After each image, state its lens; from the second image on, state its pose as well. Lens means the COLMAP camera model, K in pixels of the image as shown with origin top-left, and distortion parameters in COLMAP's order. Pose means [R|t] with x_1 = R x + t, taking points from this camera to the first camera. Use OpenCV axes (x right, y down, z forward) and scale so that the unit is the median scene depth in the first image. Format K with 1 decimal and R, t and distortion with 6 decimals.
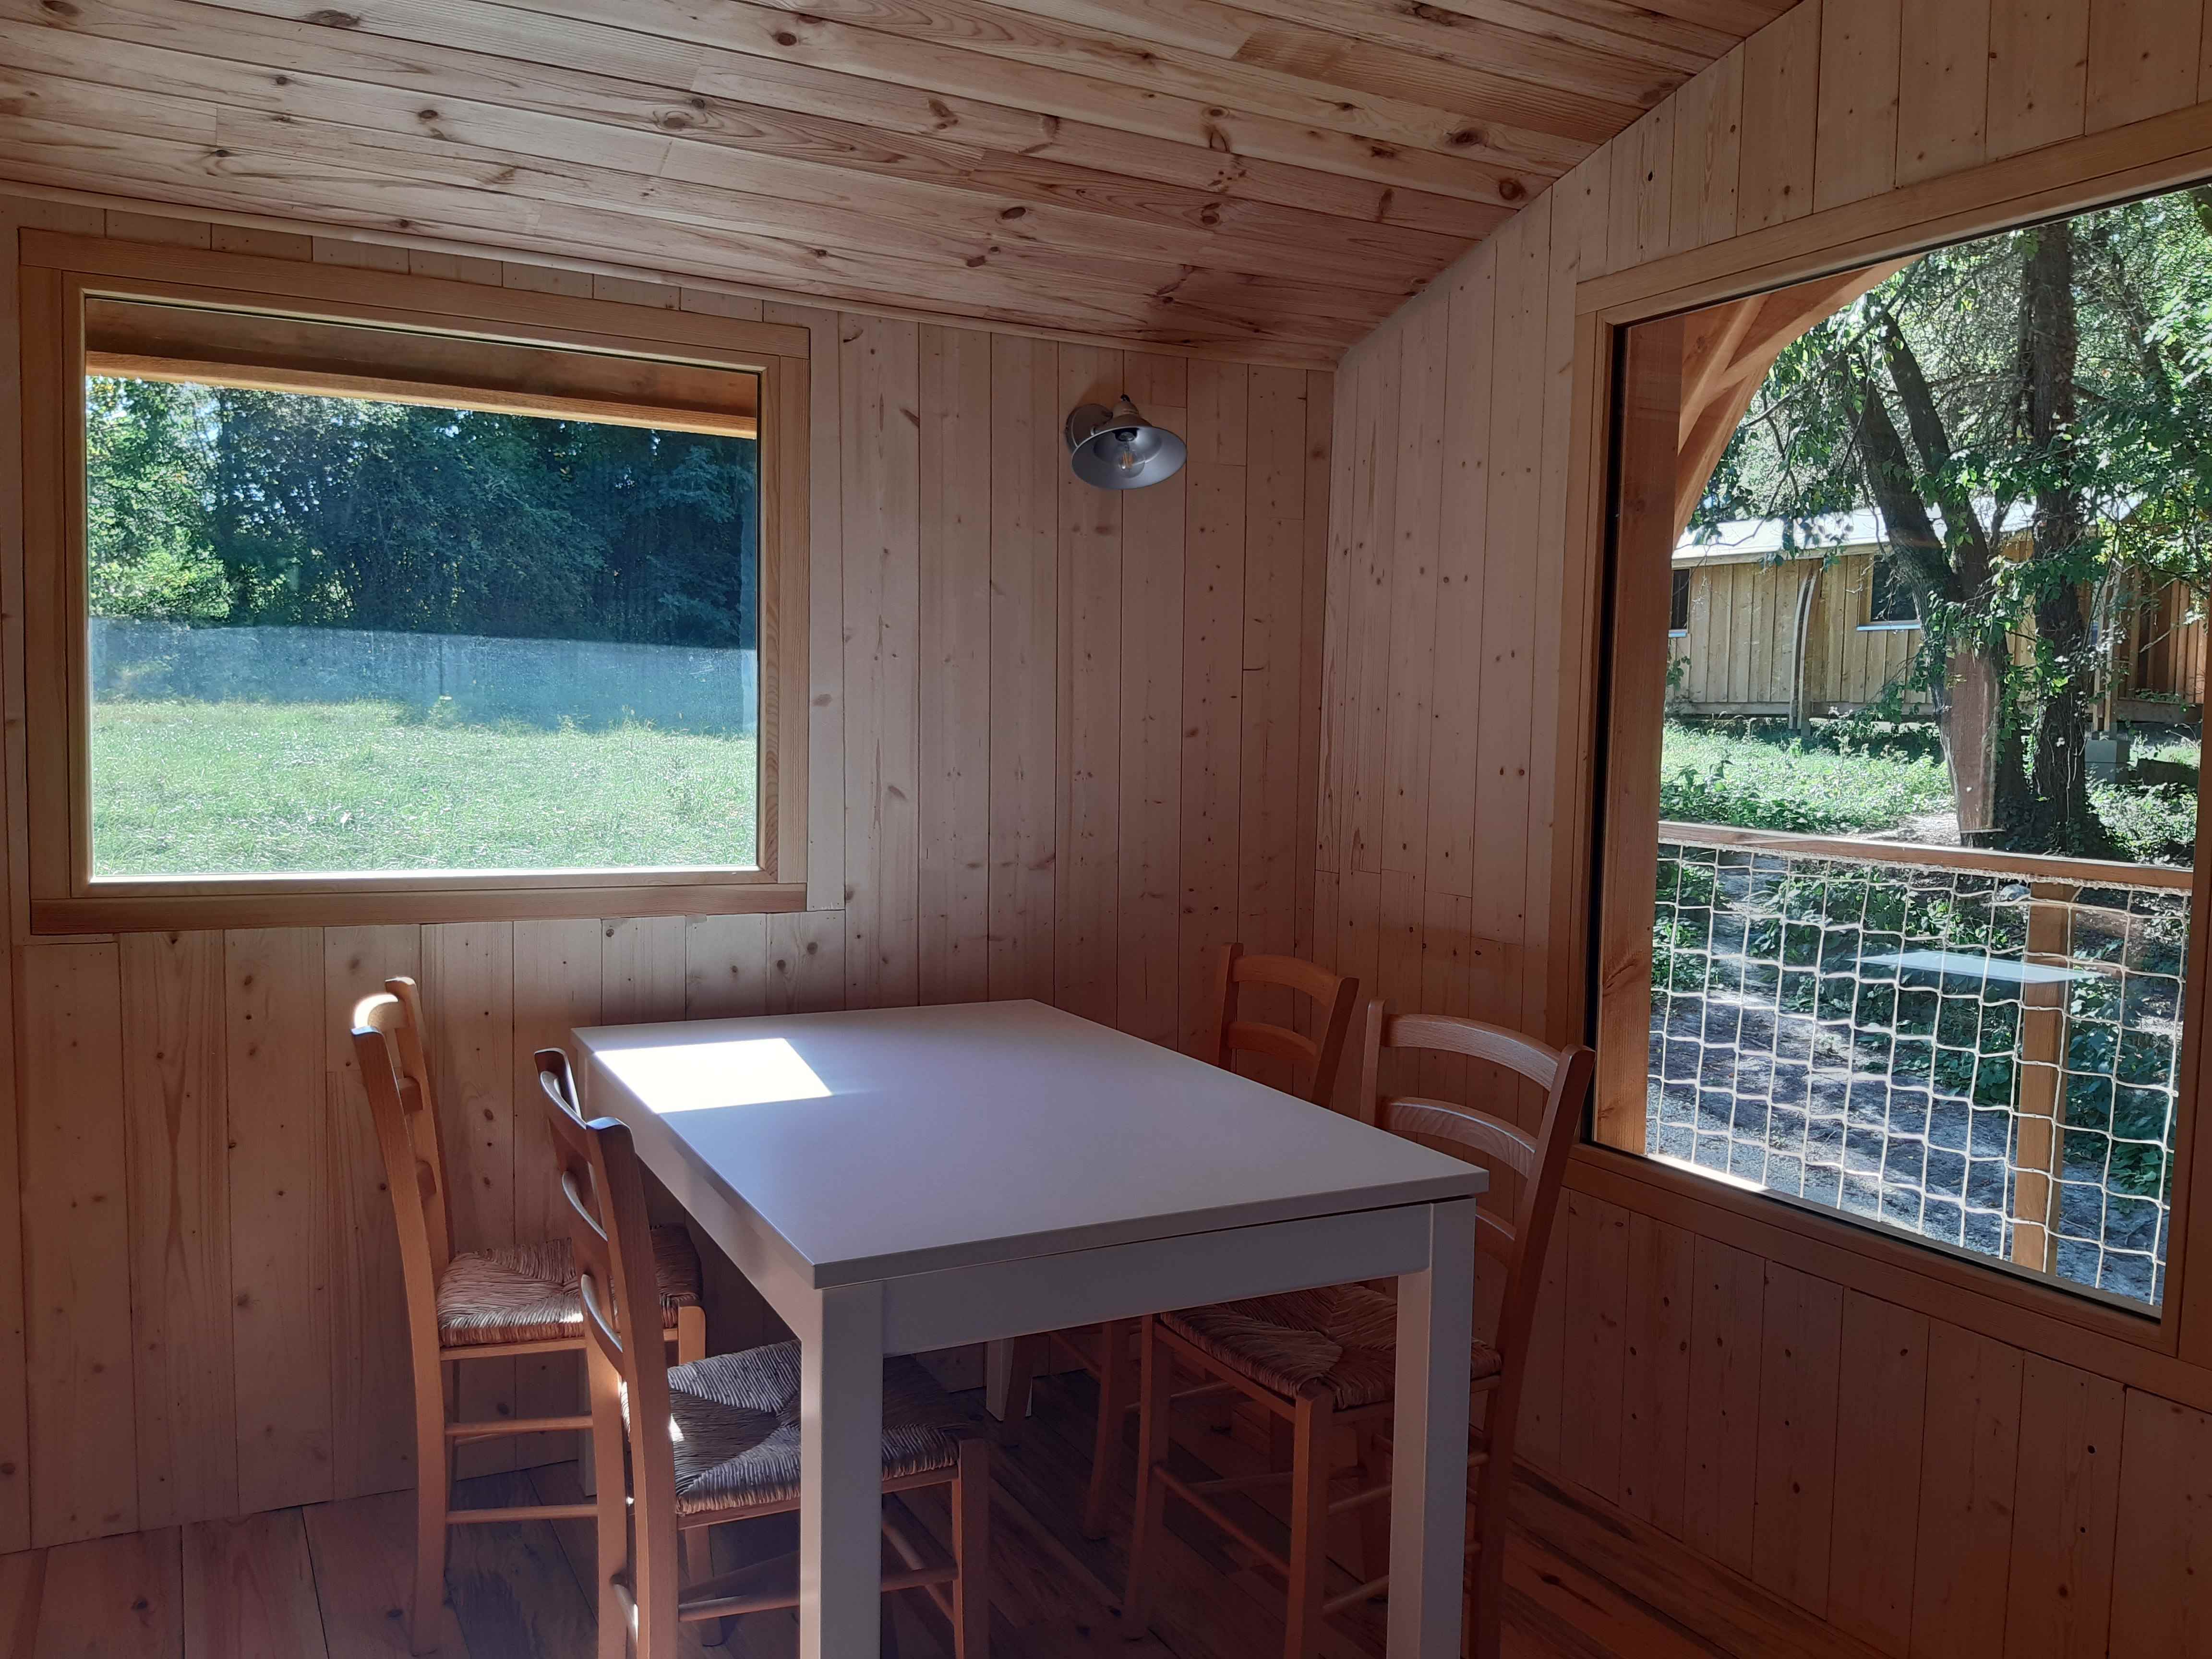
lens RADIAL K [[1739.3, 0, 1111.5], [0, 1739.3, 839.8], [0, 0, 1]] dist [0.042761, -0.060763]
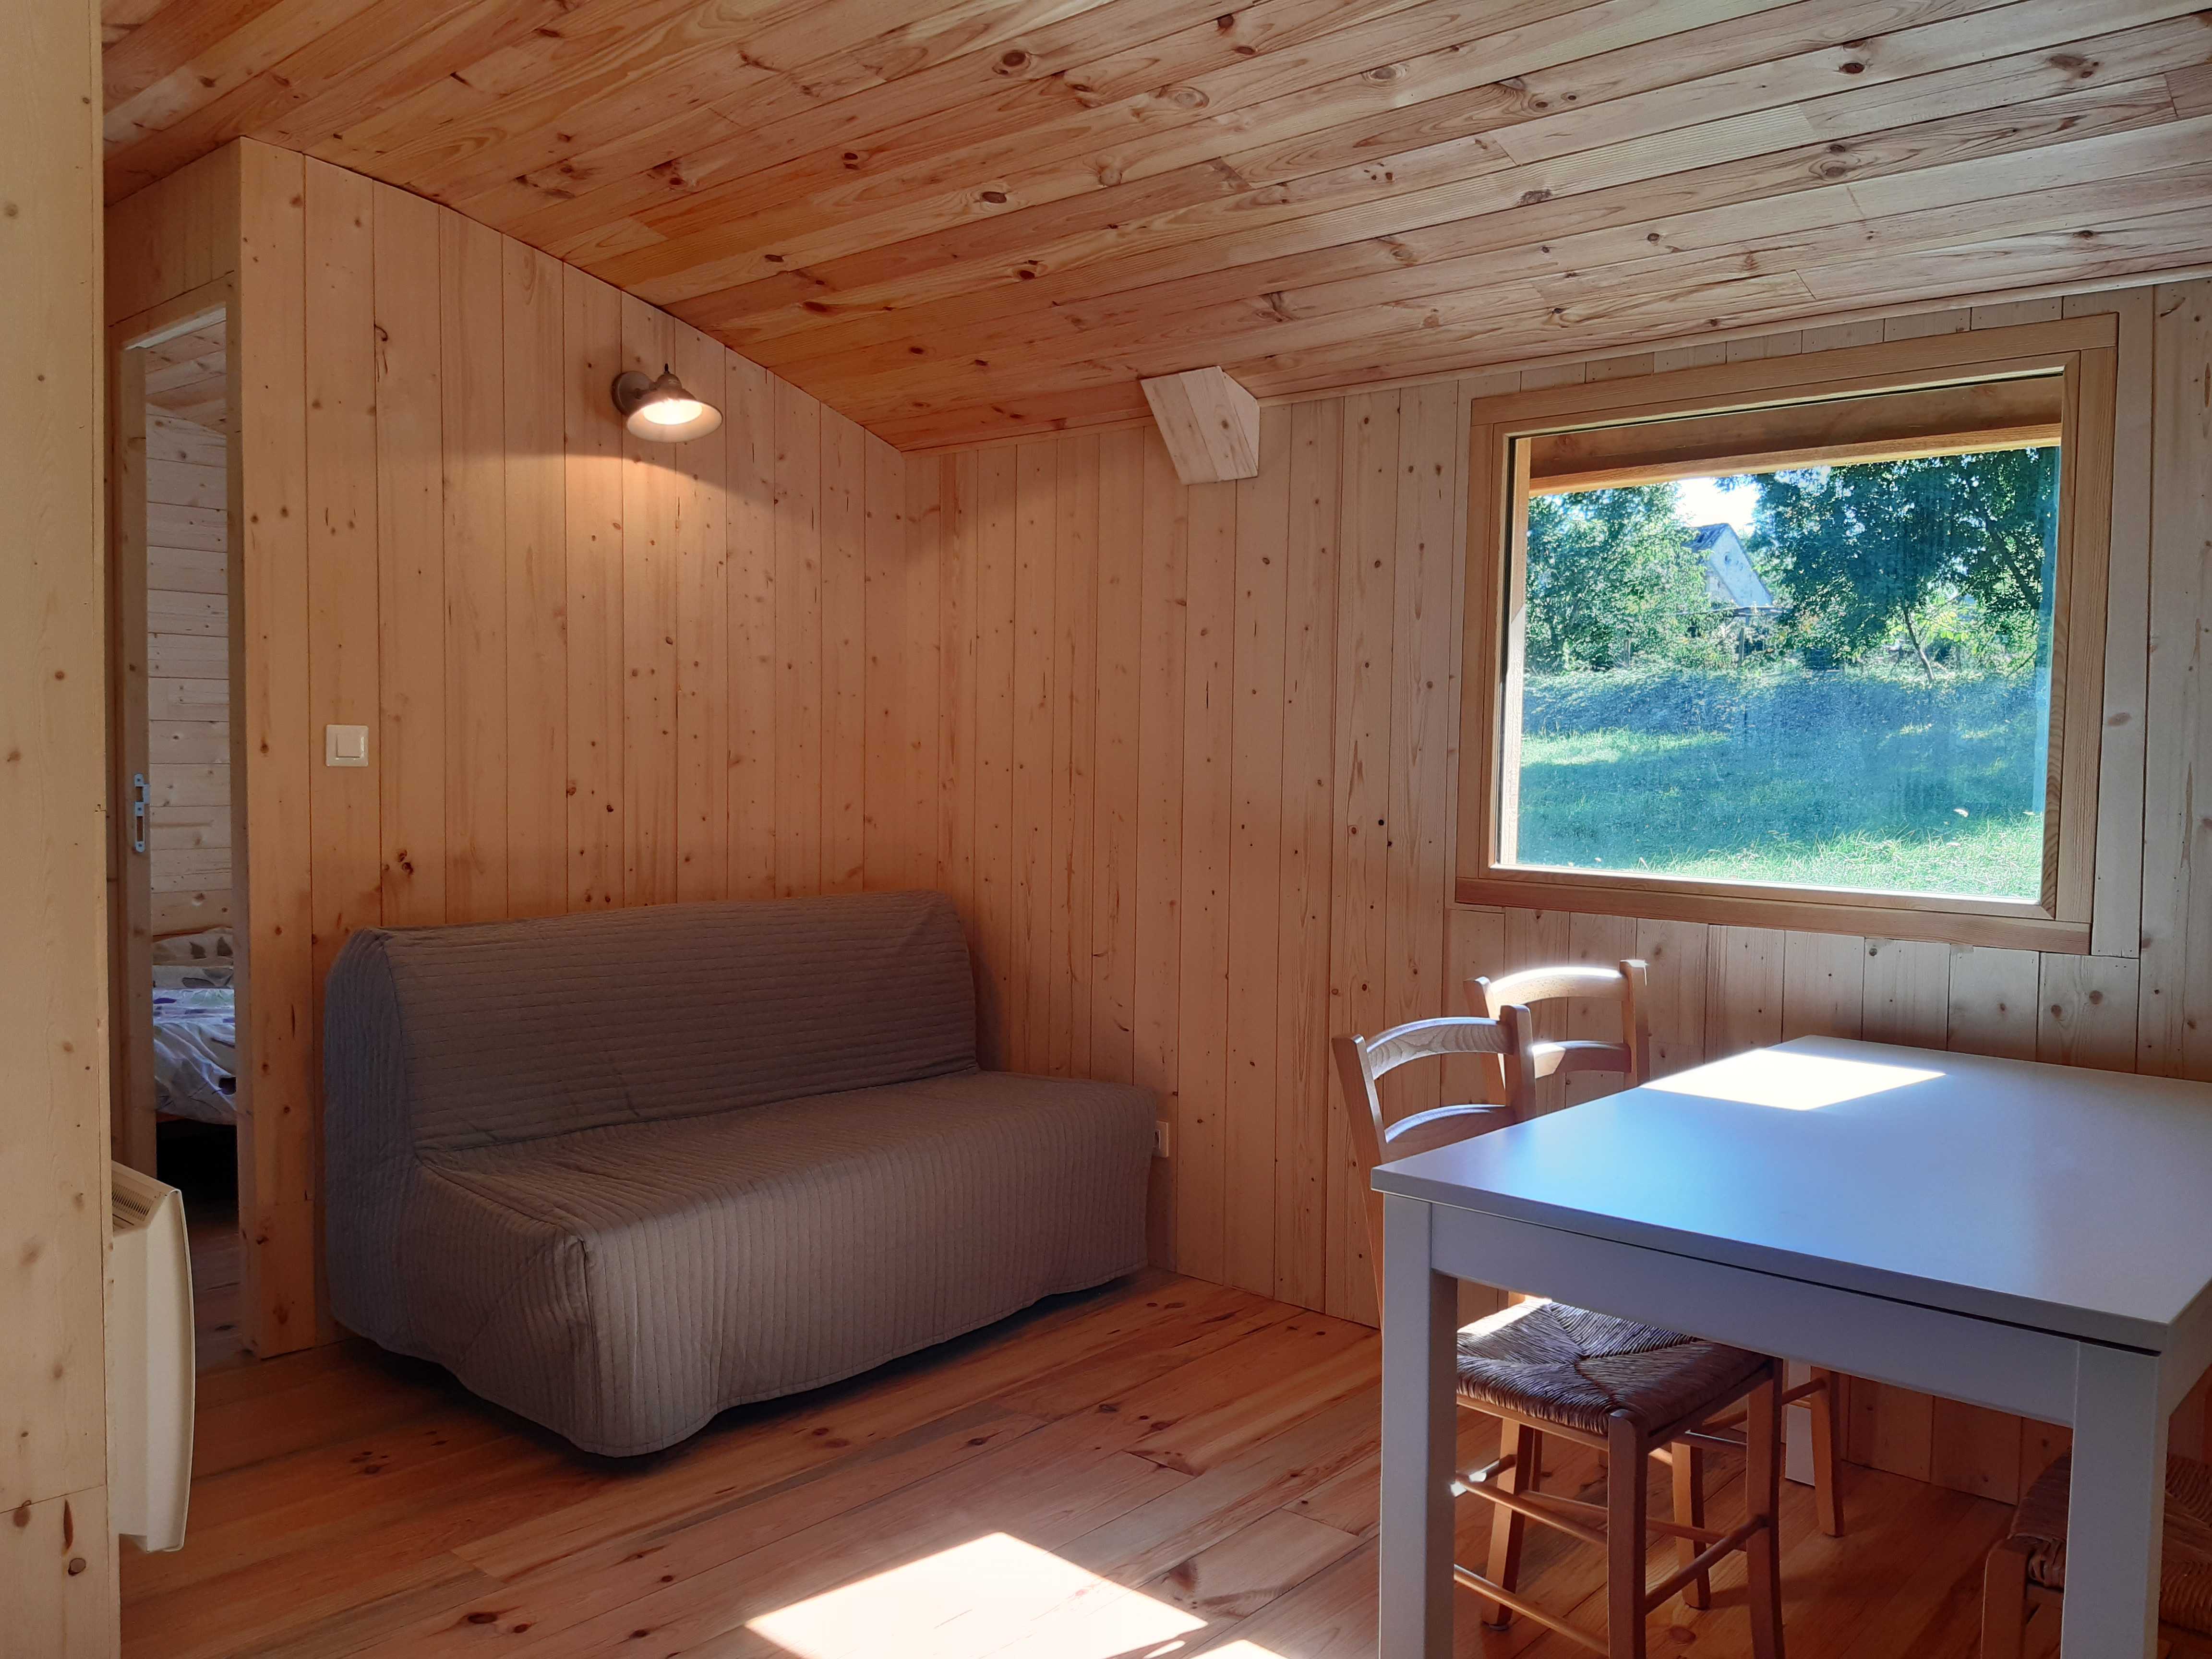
lens RADIAL K [[1739.3, 0, 1114.9], [0, 1739.3, 828.6], [0, 0, 1]] dist [0.042761, -0.060763]
pose [[0.362879, 0.026914, -0.931447, 0.489616], [-0.072570, 0.997363, 0.000546, 0.012261], [0.929006, 0.067397, 0.363876, 0.202512]]
